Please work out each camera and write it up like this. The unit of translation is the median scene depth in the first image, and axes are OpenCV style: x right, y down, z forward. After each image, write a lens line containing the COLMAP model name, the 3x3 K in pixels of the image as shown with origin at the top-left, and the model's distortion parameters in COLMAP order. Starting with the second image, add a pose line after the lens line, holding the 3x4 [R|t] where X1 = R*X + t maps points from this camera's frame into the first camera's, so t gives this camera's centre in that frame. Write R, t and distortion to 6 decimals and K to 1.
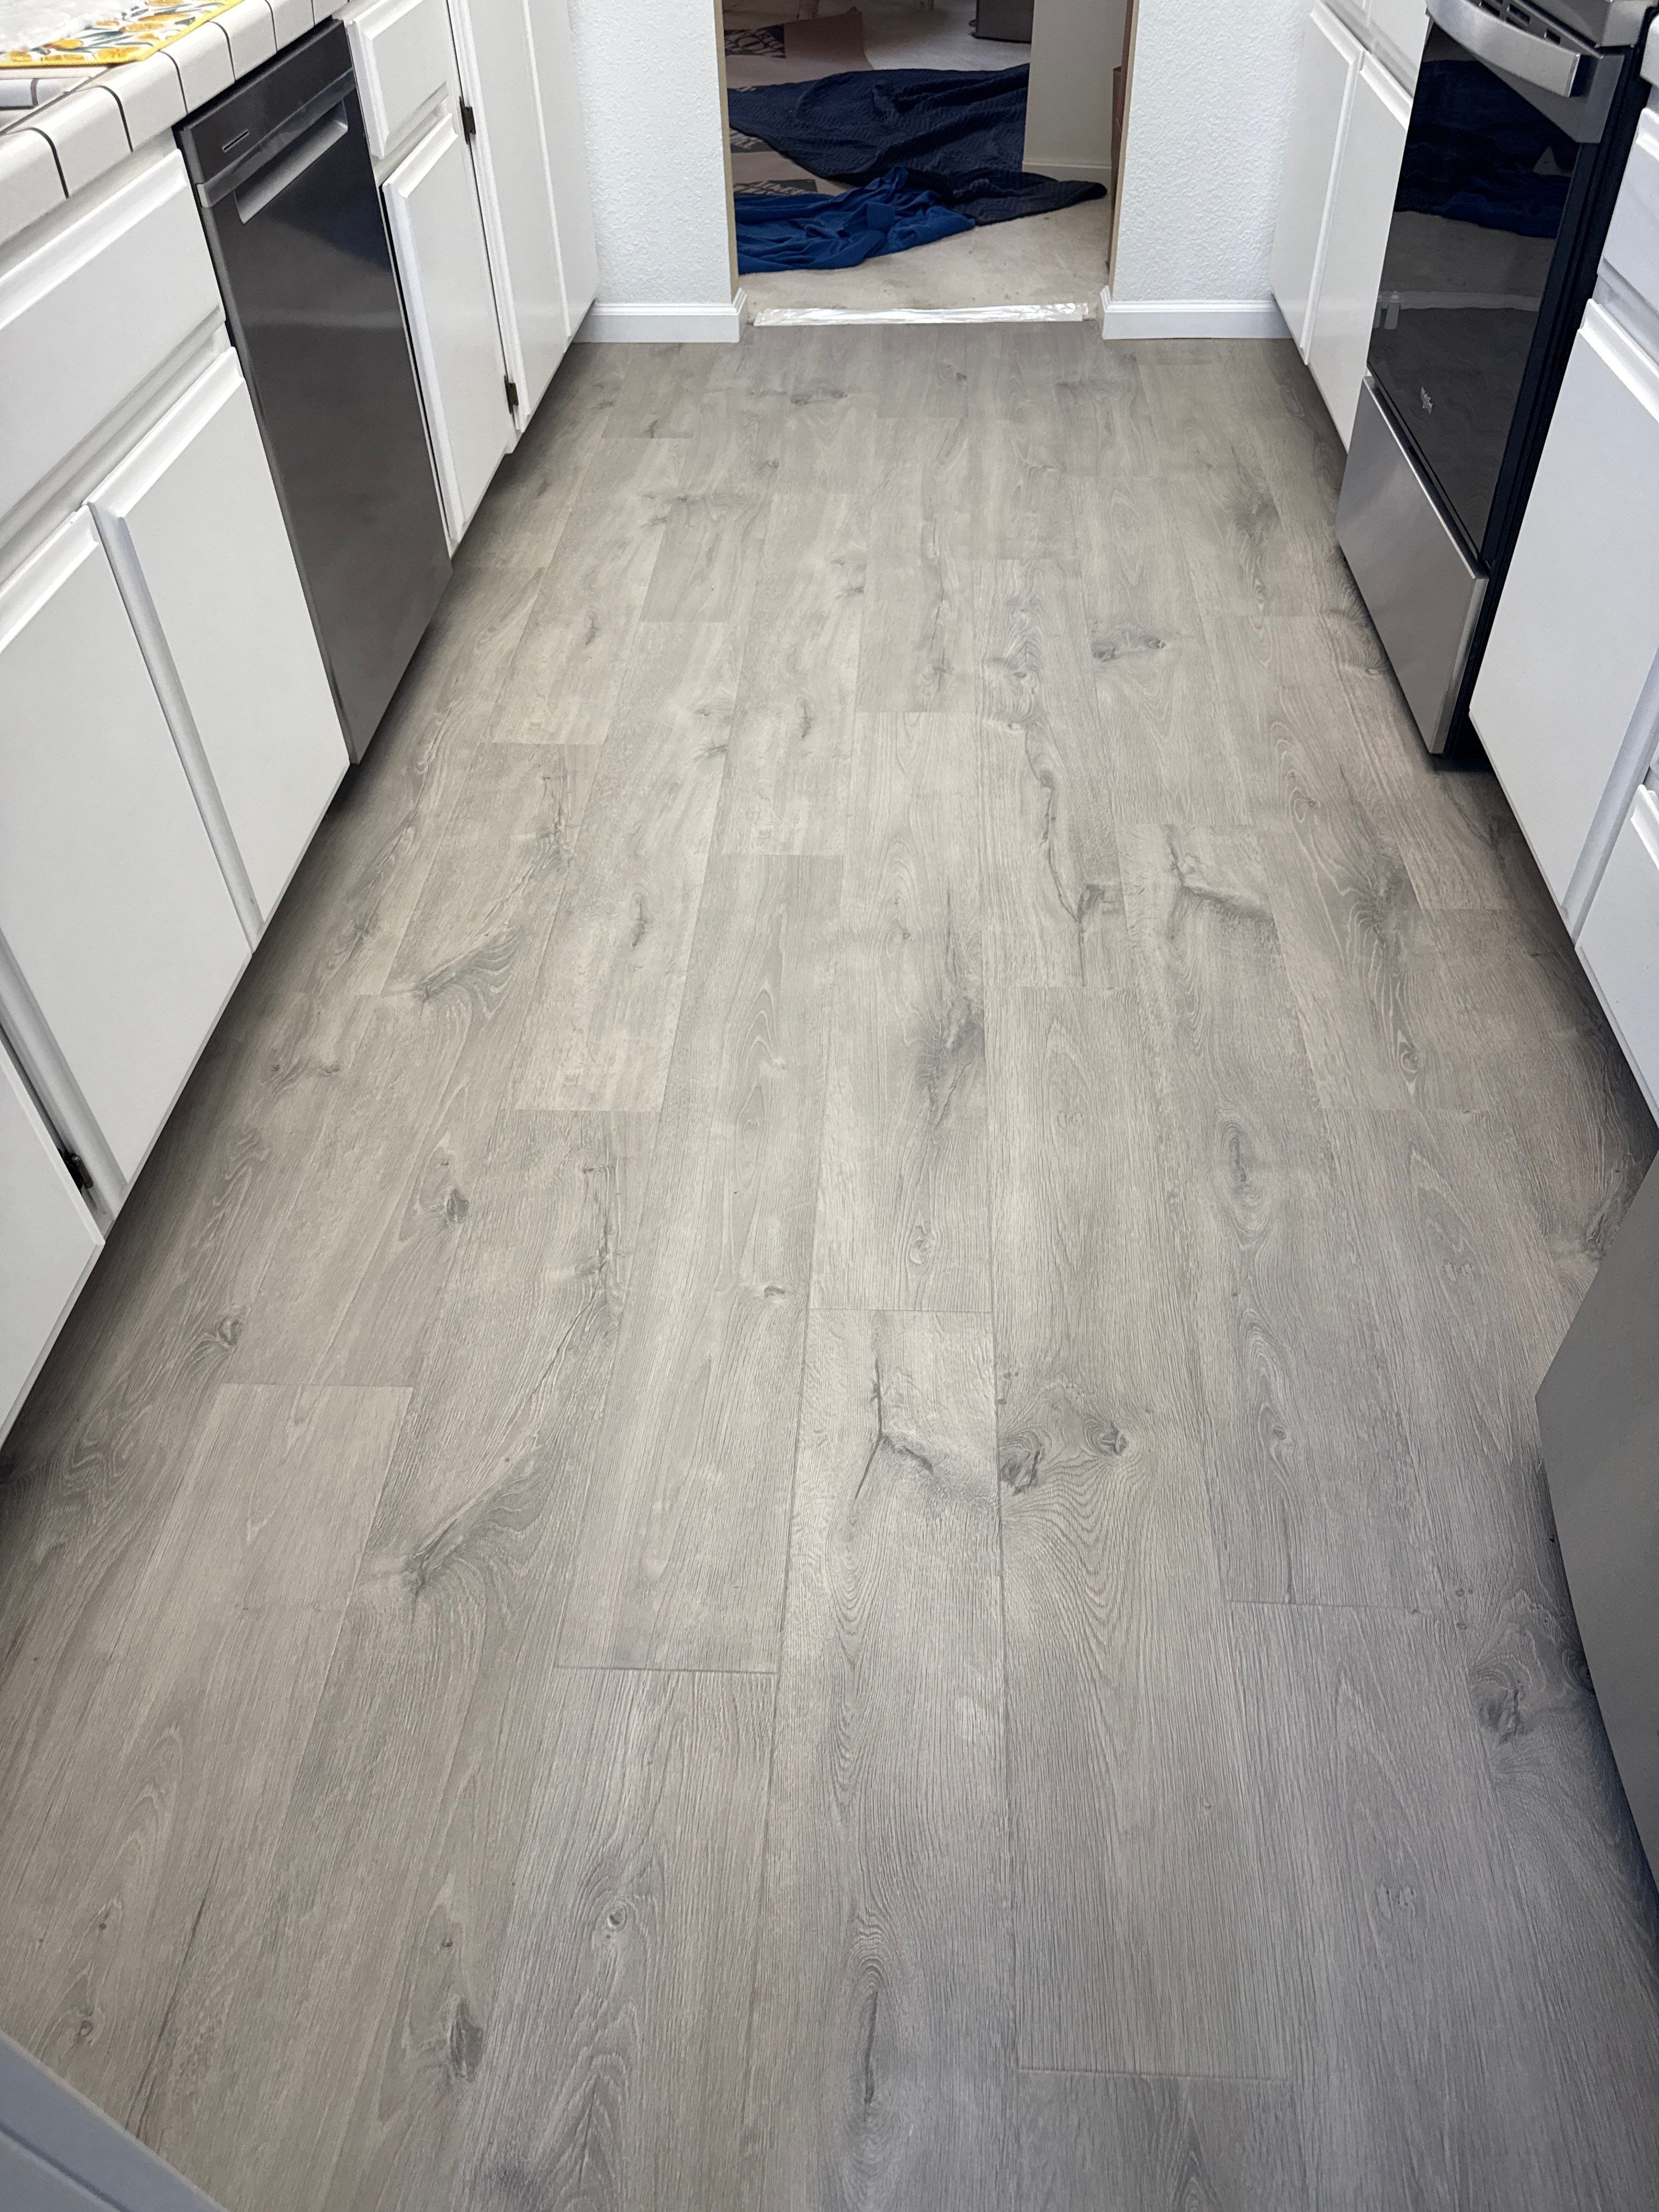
lens RADIAL K [[1558.4, 0, 839.6], [0, 1558.4, 1107.9], [0, 0, 1]] dist [0.008181, 0.001951]
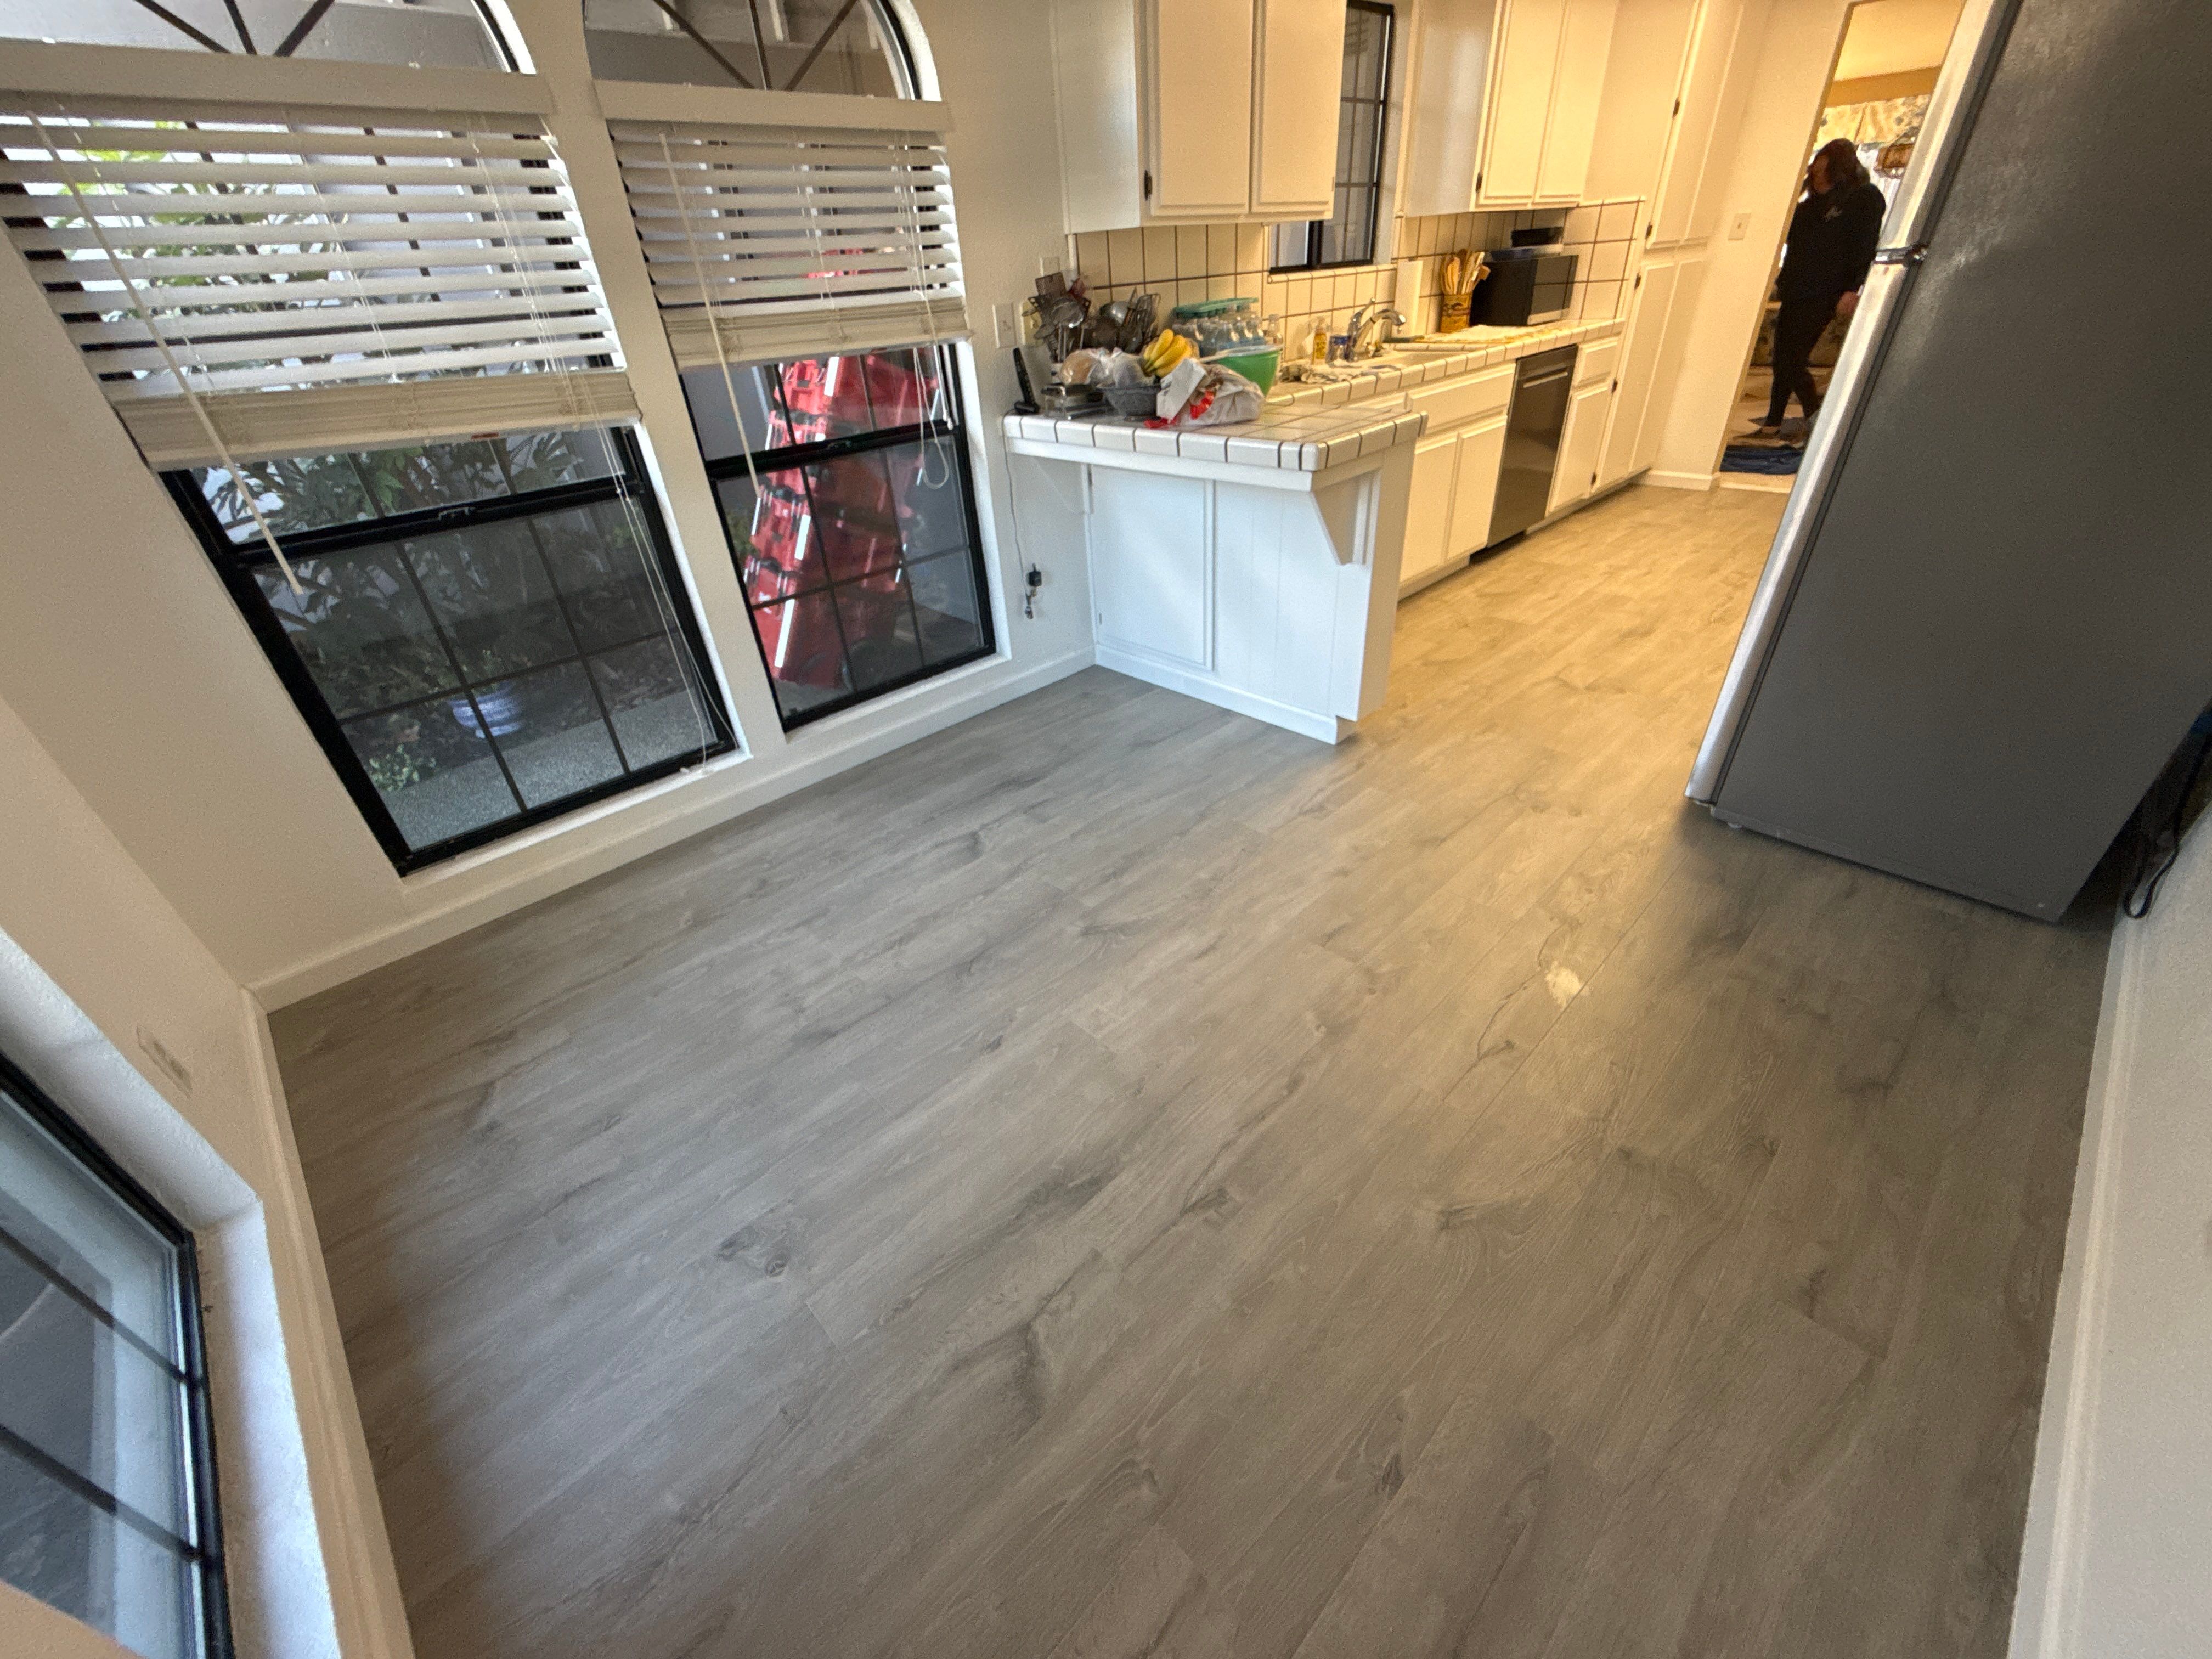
lens RADIAL K [[880.1, 0, 1104.8], [0, 880.1, 833.6], [0, 0, 1]] dist [0.001699, 0.000059]
pose [[0.726908, 0.347690, -0.592213, 0.448278], [-0.442923, 0.896391, -0.017388, 0.770480], [0.524809, 0.274944, 0.805594, -0.820437]]
